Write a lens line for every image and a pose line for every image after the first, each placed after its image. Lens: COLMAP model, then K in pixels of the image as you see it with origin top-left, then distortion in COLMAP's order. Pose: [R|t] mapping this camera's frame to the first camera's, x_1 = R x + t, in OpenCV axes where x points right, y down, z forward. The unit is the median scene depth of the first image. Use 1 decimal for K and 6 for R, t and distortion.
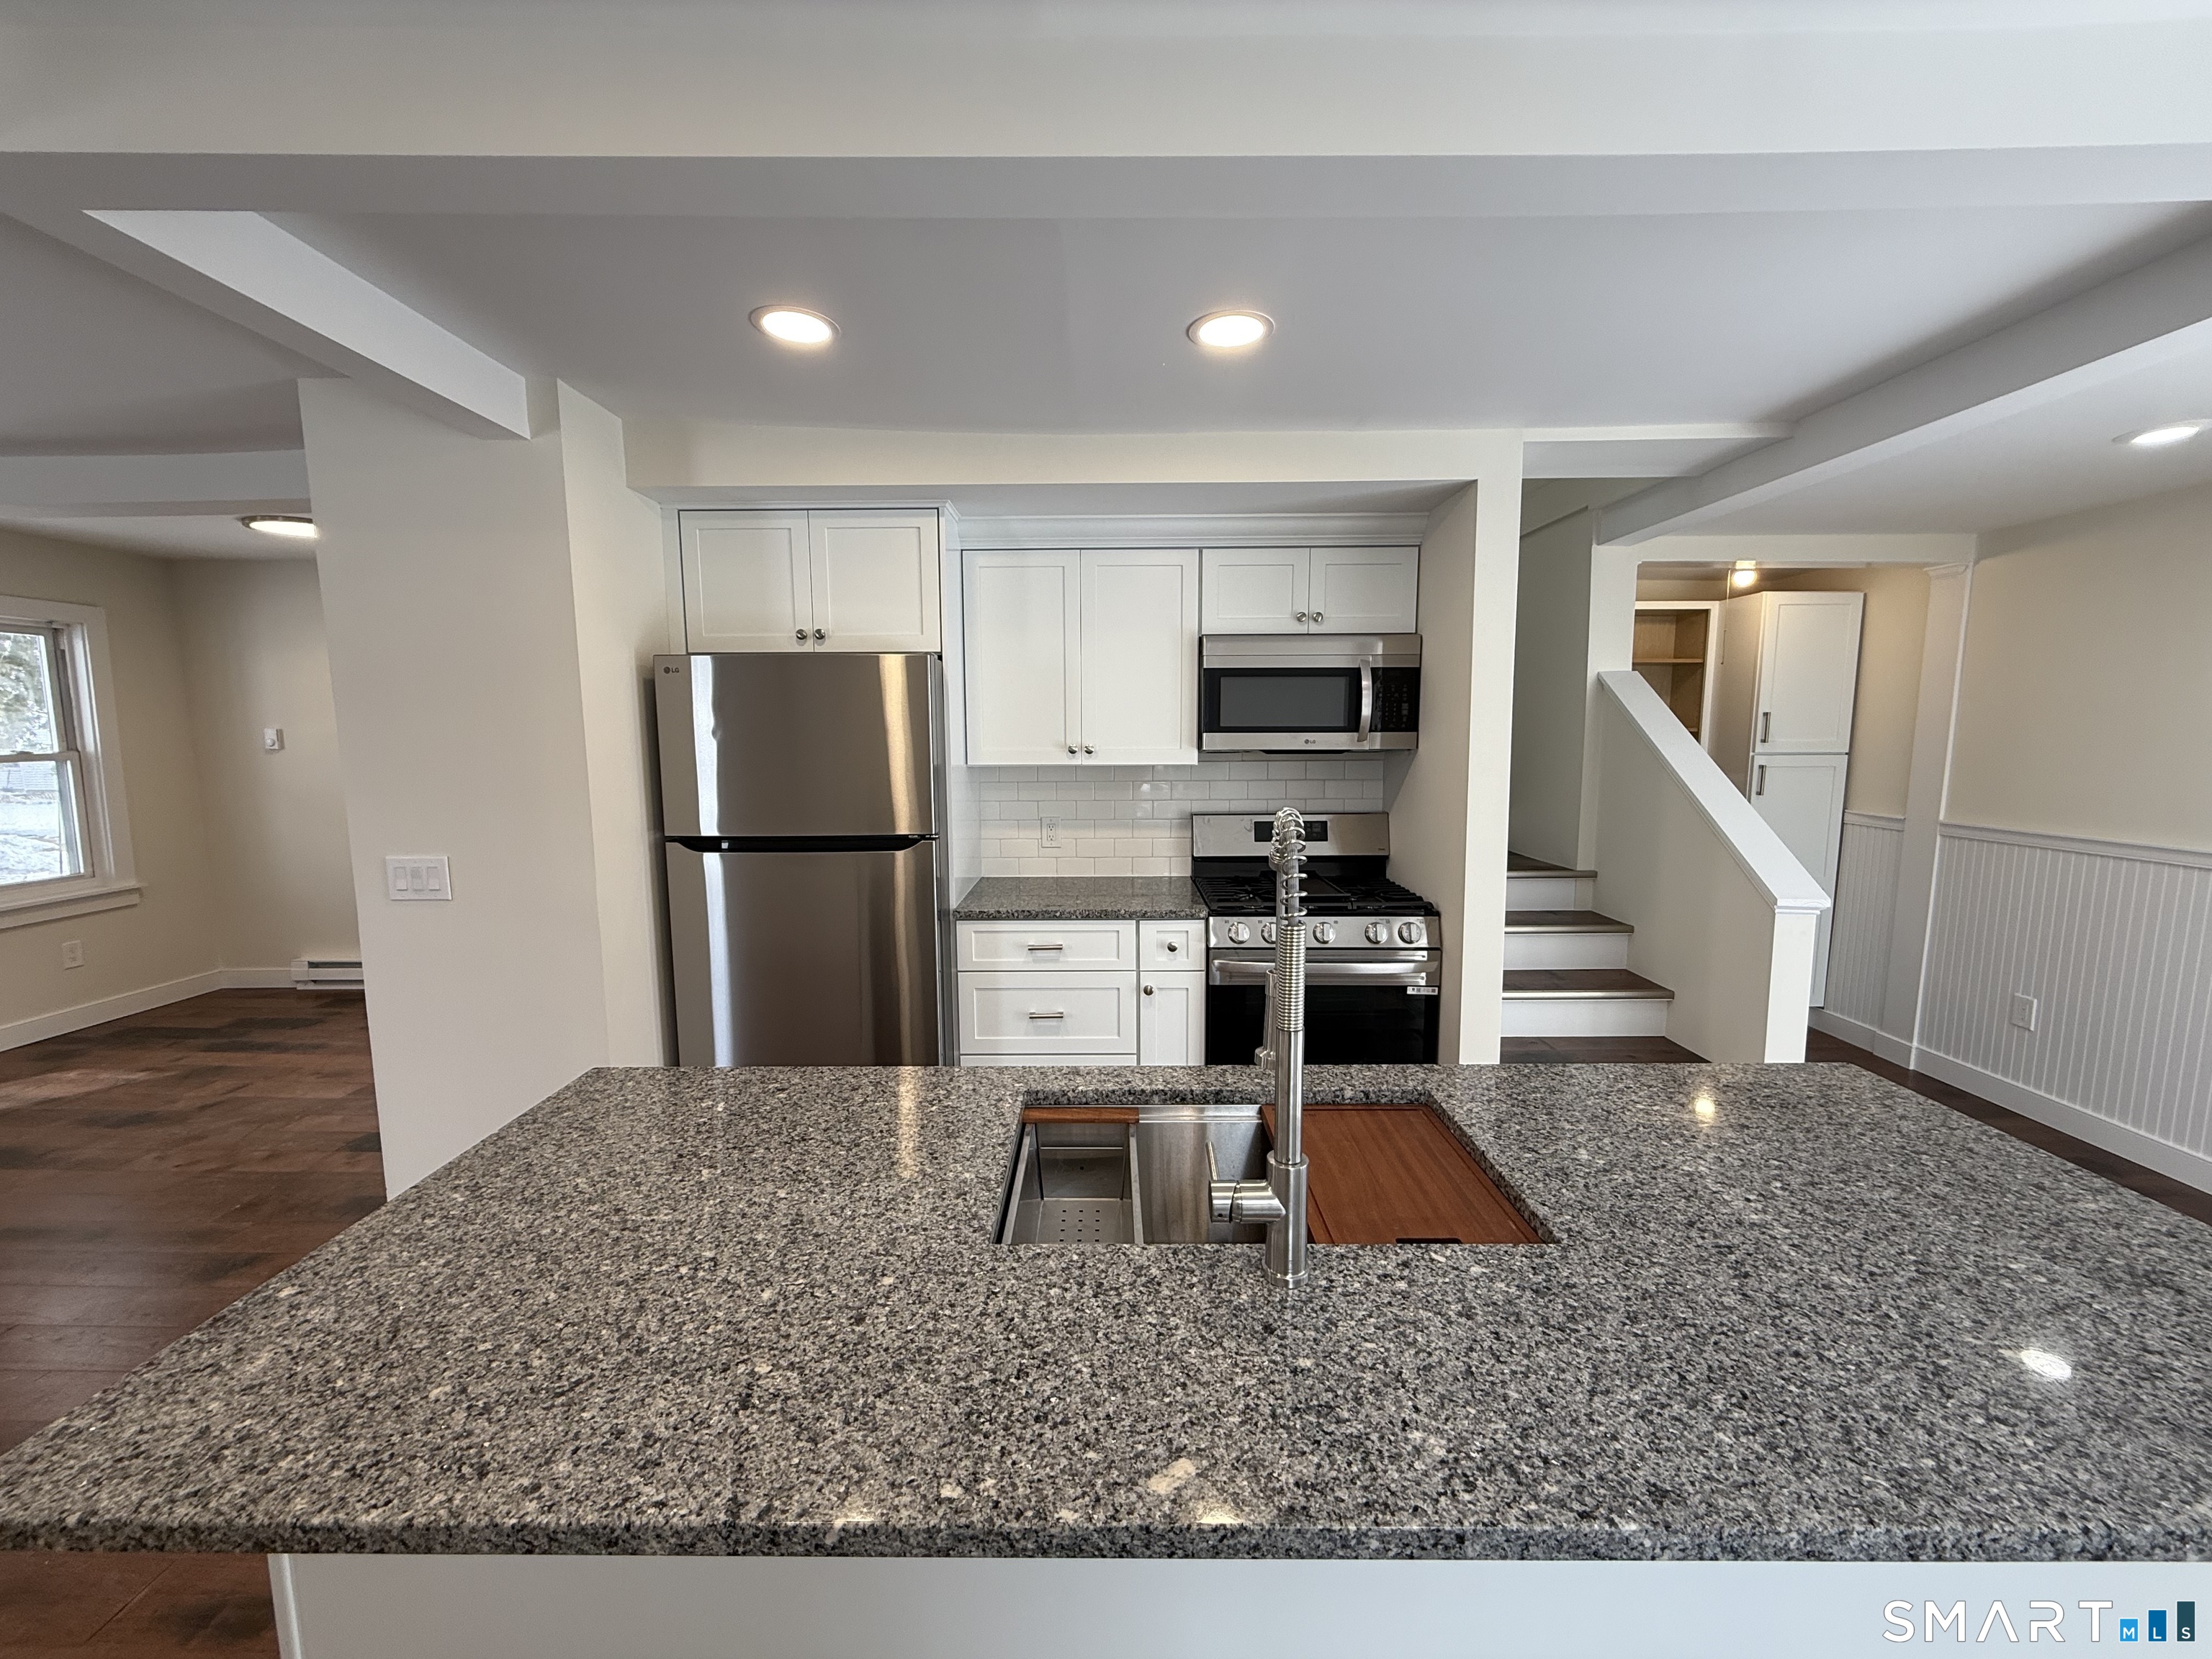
lens RADIAL K [[874.7, 0, 1100.6], [0, 874.7, 830.1], [0, 0, 1]] dist [-0.001916, 0.000205]
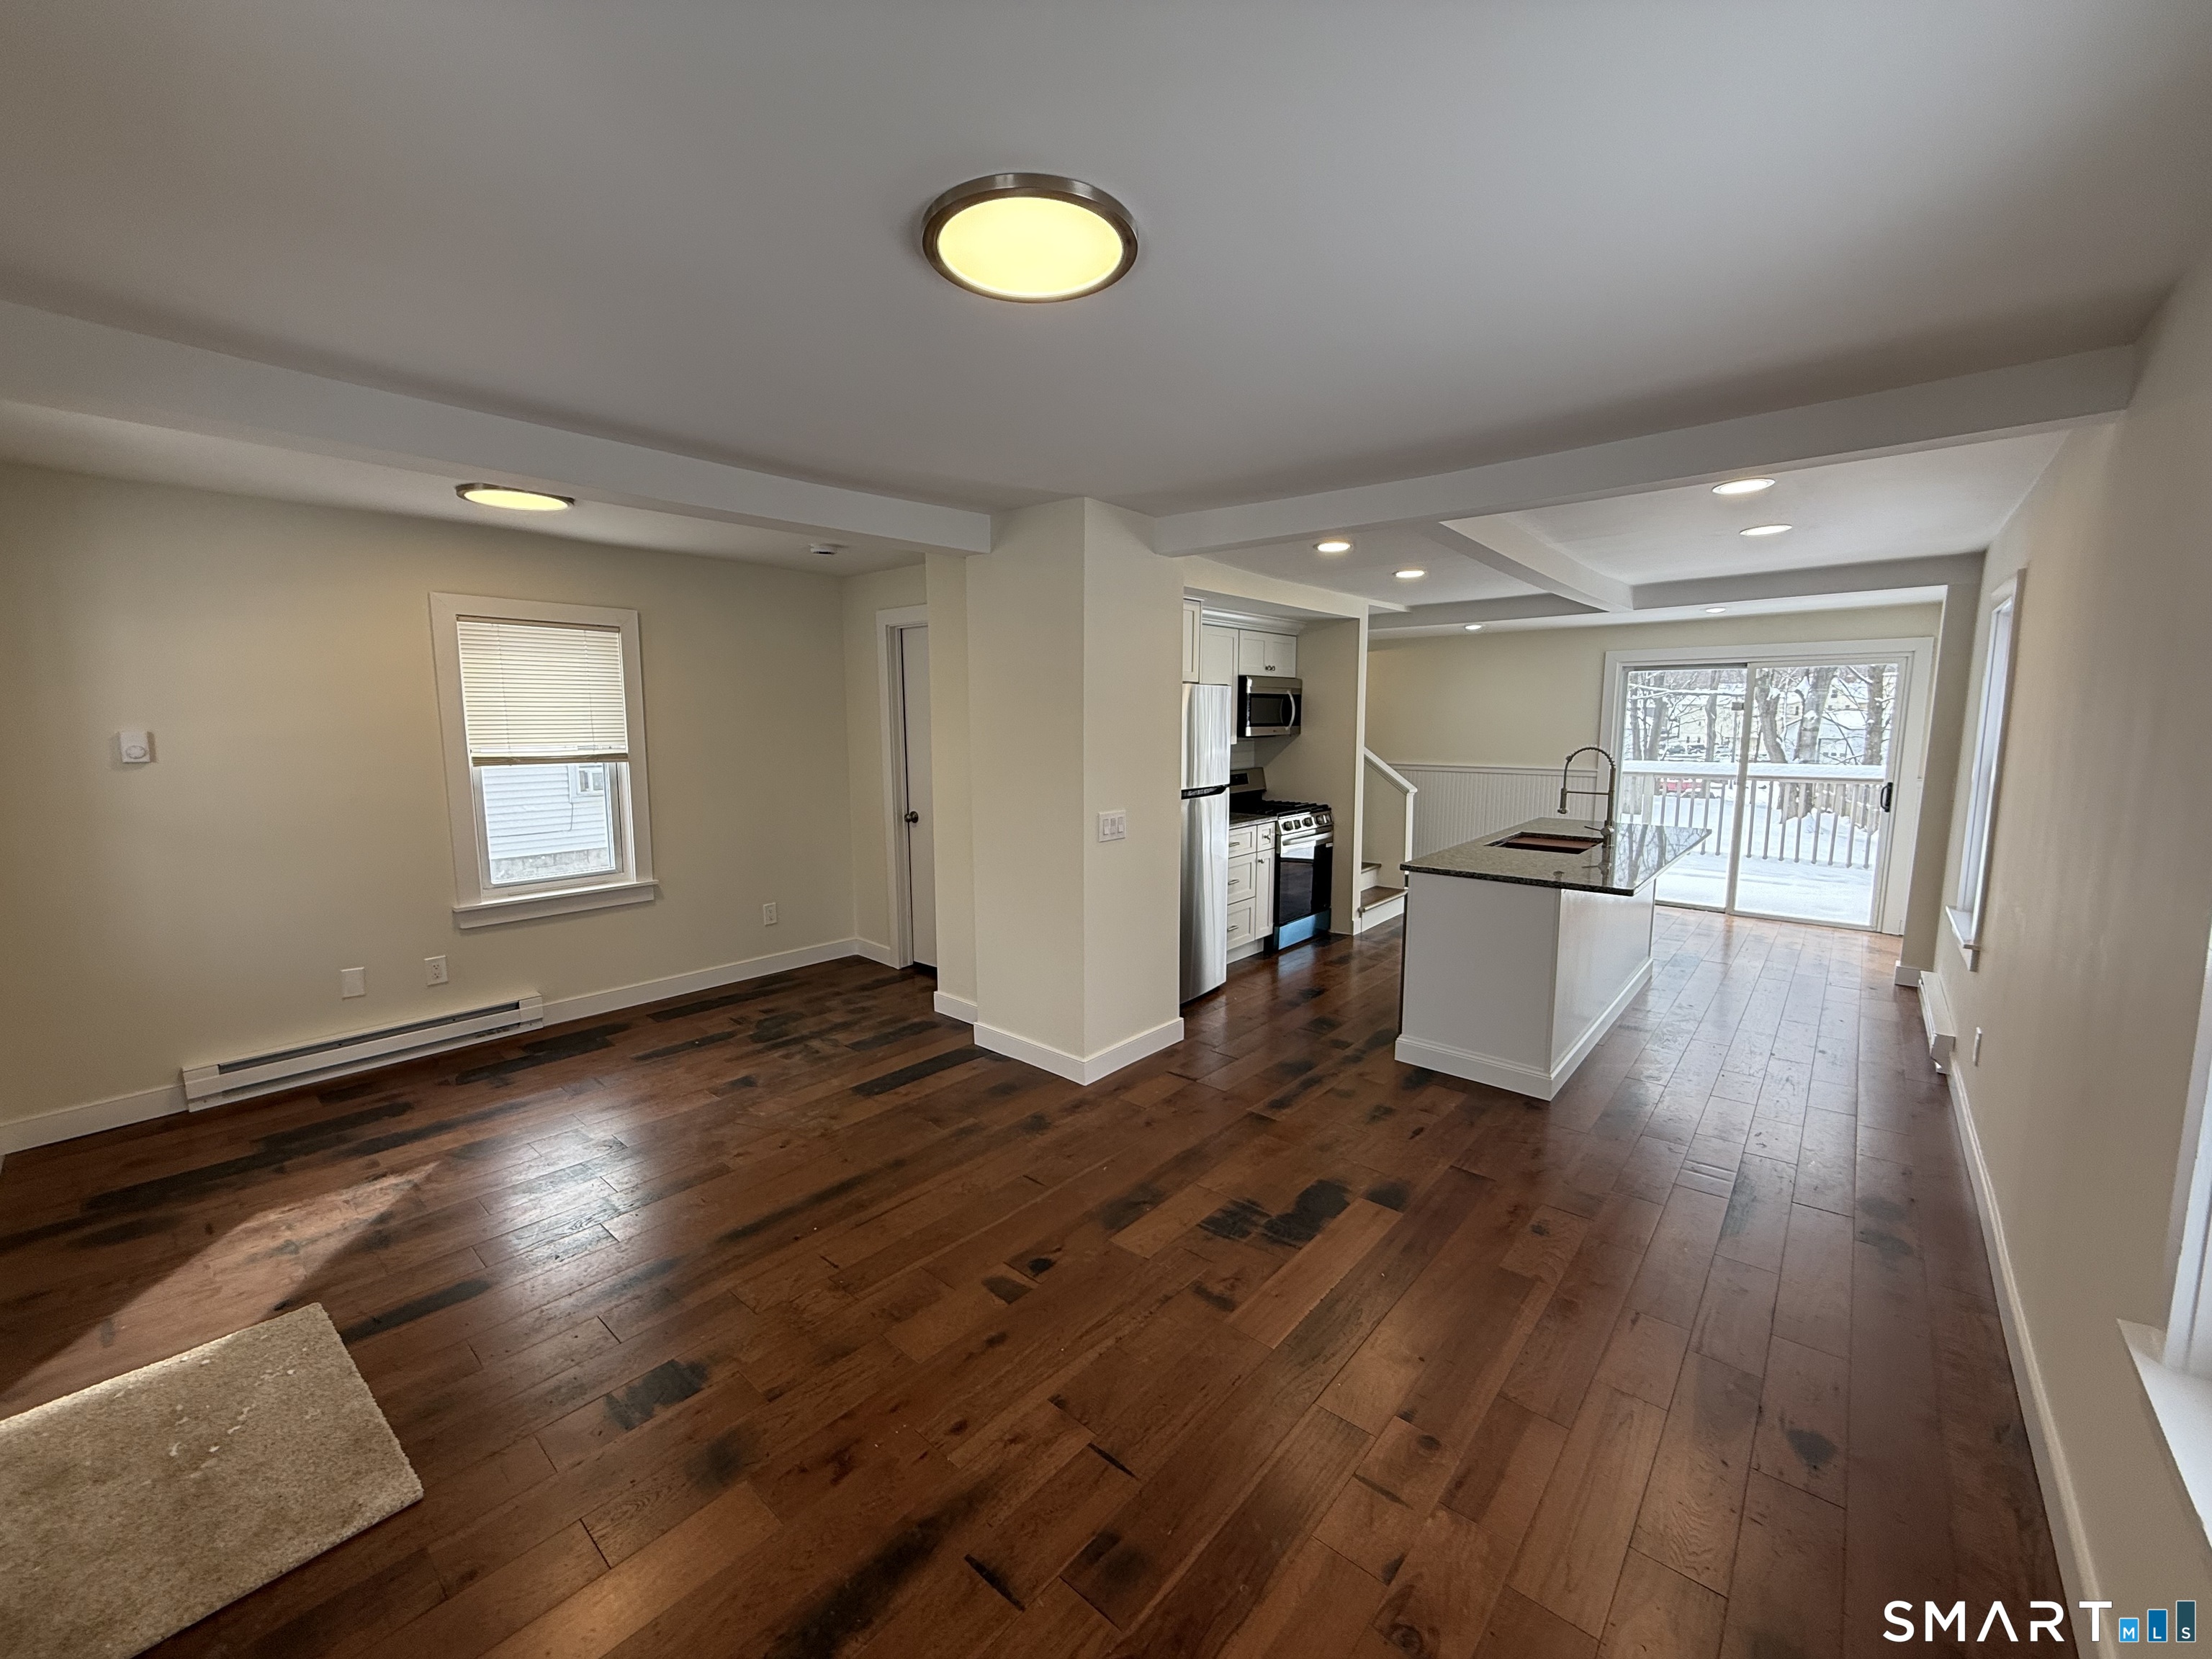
lens RADIAL K [[874.7, 0, 1098.0], [0, 874.7, 821.9], [0, 0, 1]] dist [-0.001916, 0.000205]
pose [[0.656146, -0.092235, 0.748976, -1.543212], [0.094344, 0.994742, 0.039849, -0.012528], [-0.748713, 0.044515, 0.661398, -0.005888]]
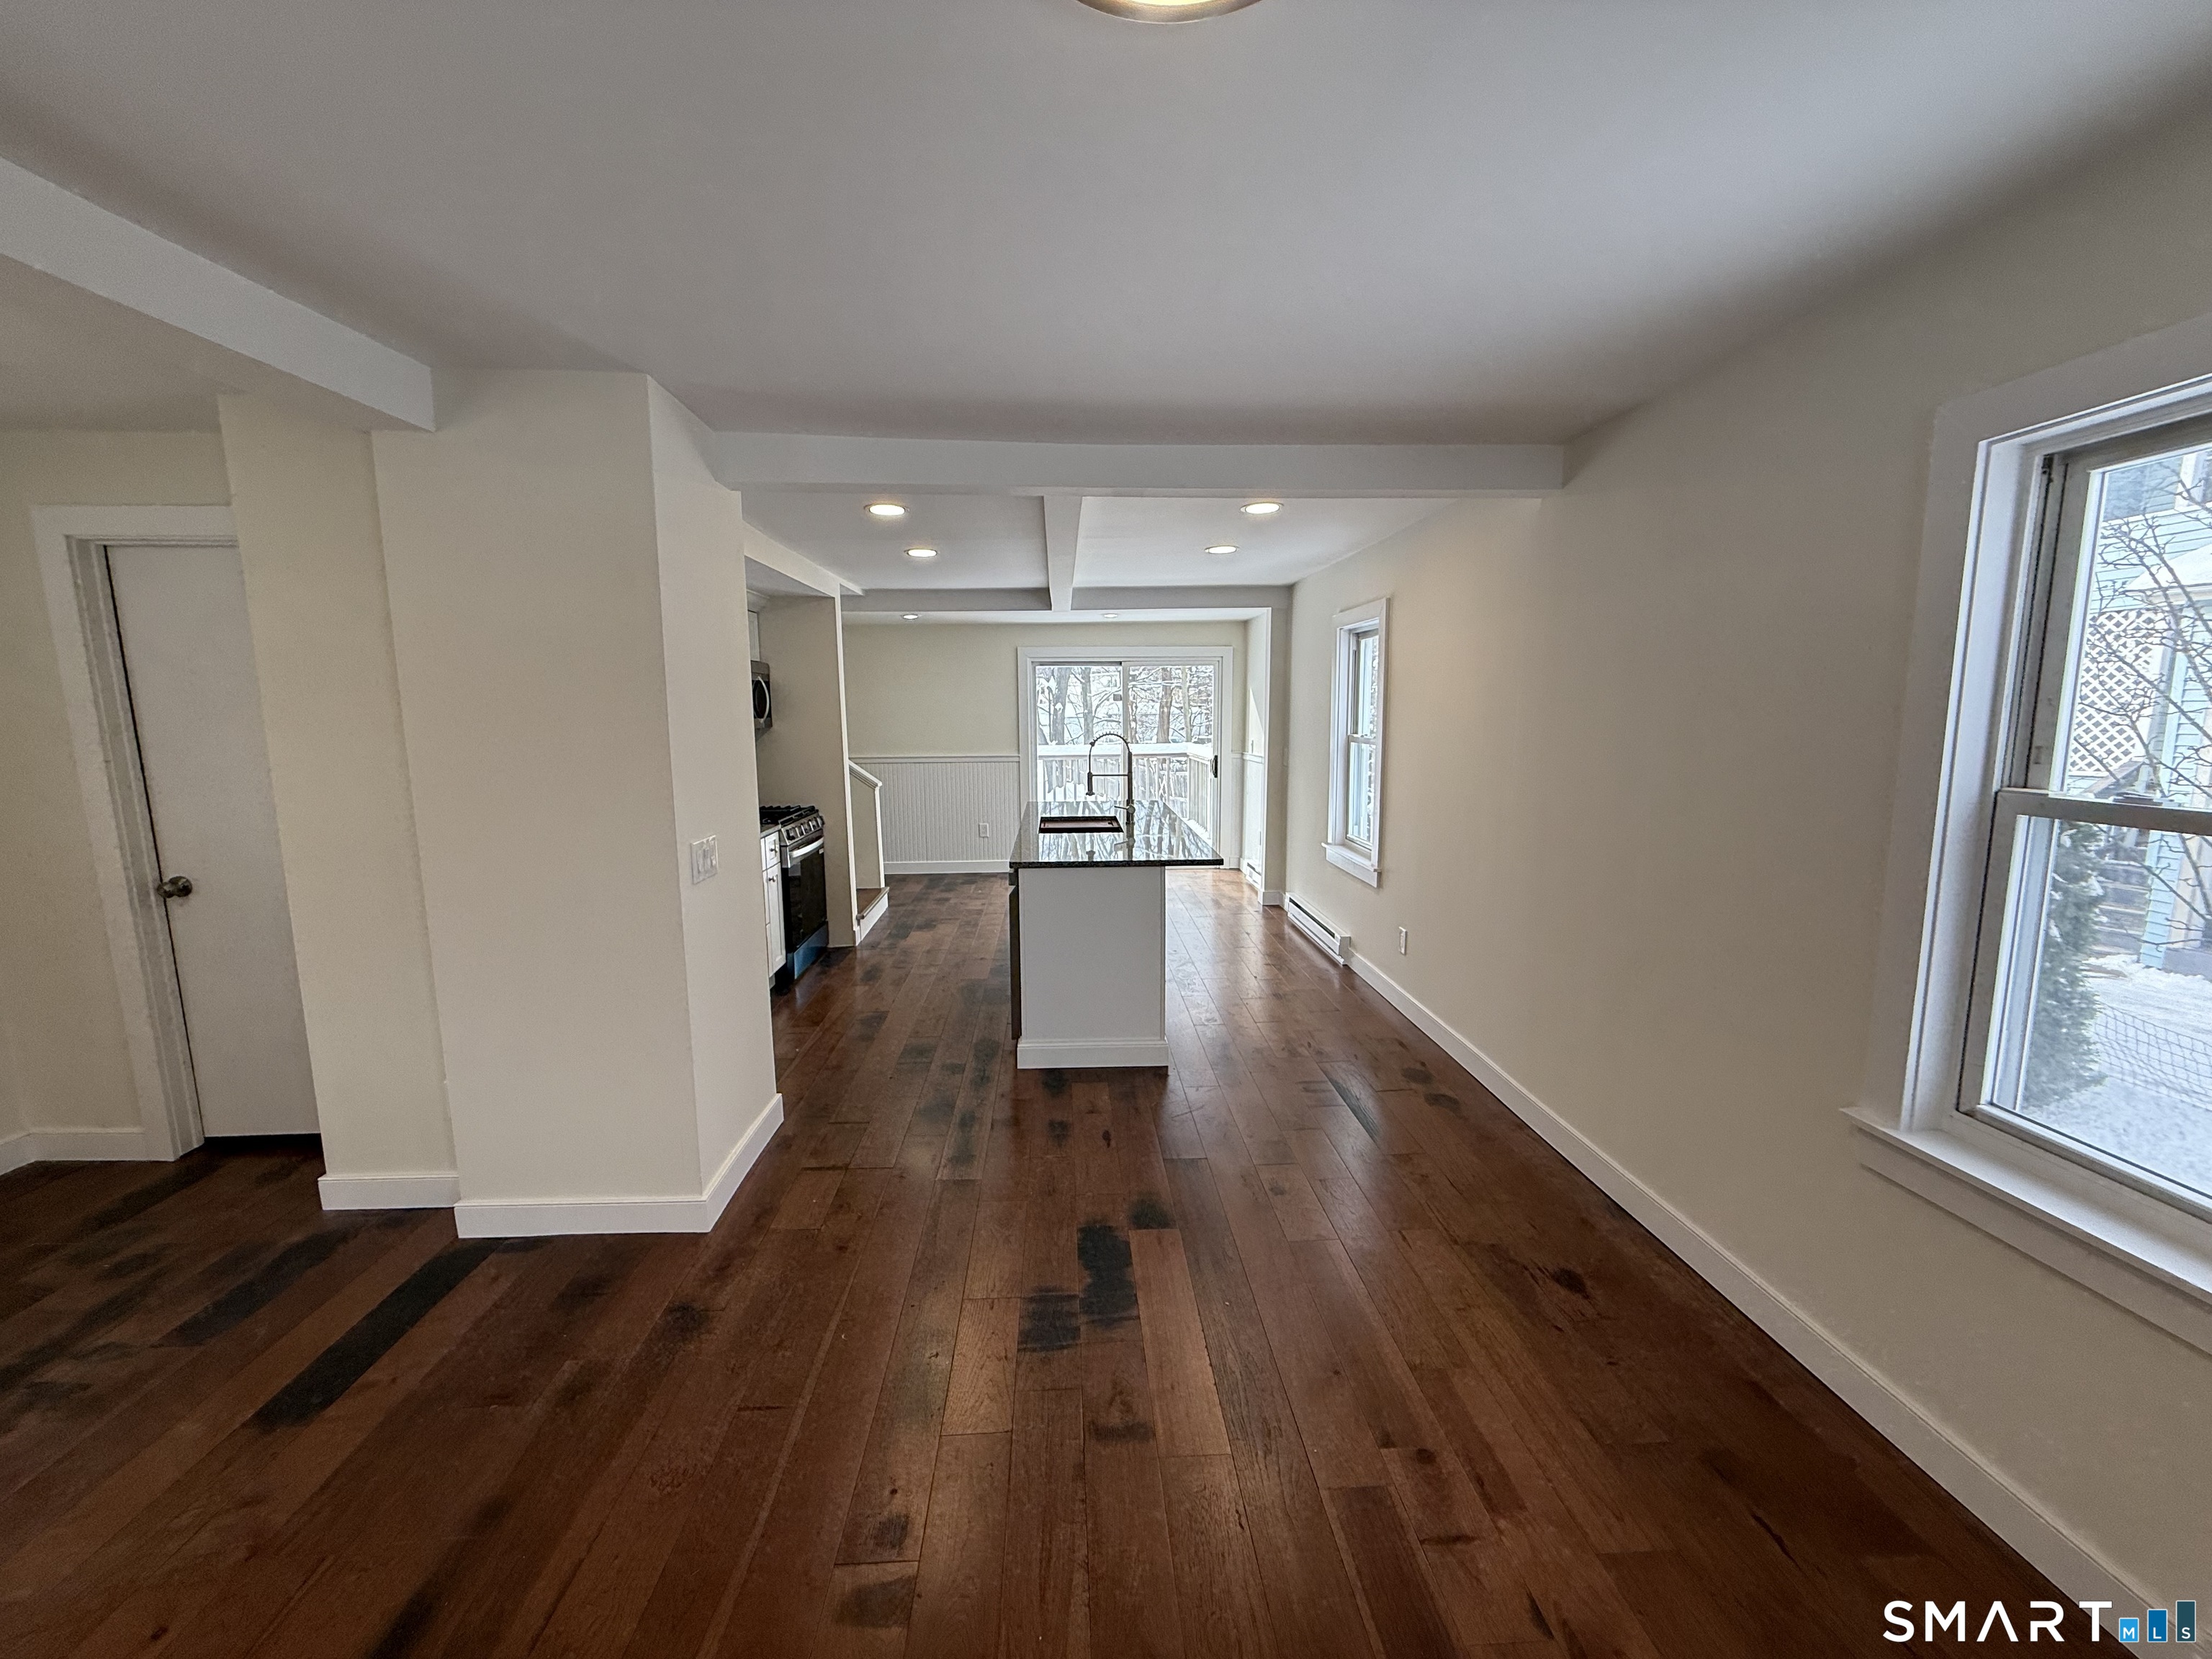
lens RADIAL K [[874.7, 0, 1099.1], [0, 874.7, 822.0], [0, 0, 1]] dist [-0.001916, 0.000205]
pose [[-0.048502, -0.130608, 0.990247, -1.487403], [0.127502, 0.982493, 0.135831, -0.058999], [-0.990652, 0.132847, -0.031000, 0.418362]]
